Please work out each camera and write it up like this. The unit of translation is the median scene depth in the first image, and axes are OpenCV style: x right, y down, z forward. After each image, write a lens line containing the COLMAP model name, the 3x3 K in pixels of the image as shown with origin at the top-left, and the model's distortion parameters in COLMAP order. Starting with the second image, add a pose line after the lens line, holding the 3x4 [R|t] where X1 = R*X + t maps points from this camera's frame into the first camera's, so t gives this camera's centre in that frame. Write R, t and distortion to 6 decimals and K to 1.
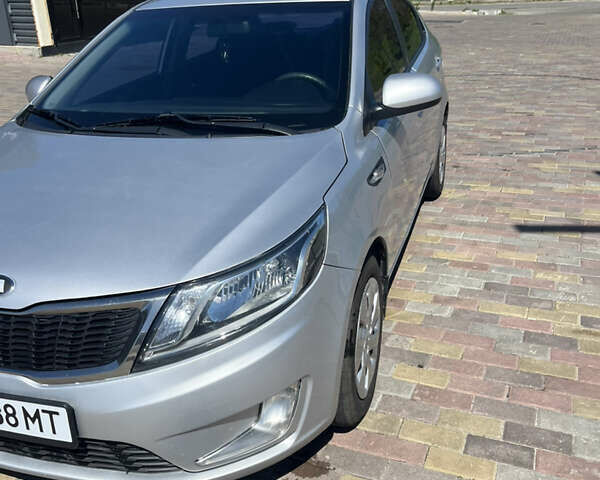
lens RADIAL K [[615.1, 0, 301.3], [0, 615.1, 215.7], [0, 0, 1]] dist [-0.005167, -0.017058]
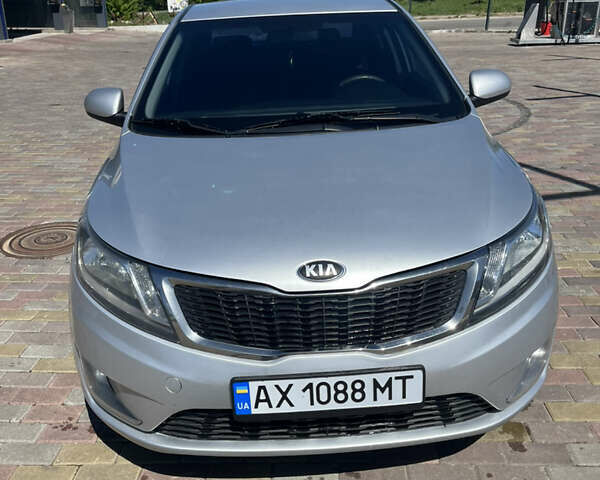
lens RADIAL K [[615.1, 0, 301.3], [0, 615.1, 215.7], [0, 0, 1]] dist [-0.005167, -0.017058]
pose [[0.945955, -0.106918, 0.306165, -0.860861], [0.117723, 0.992901, -0.016990, 0.036462], [-0.302175, 0.052115, 0.951827, 0.017620]]
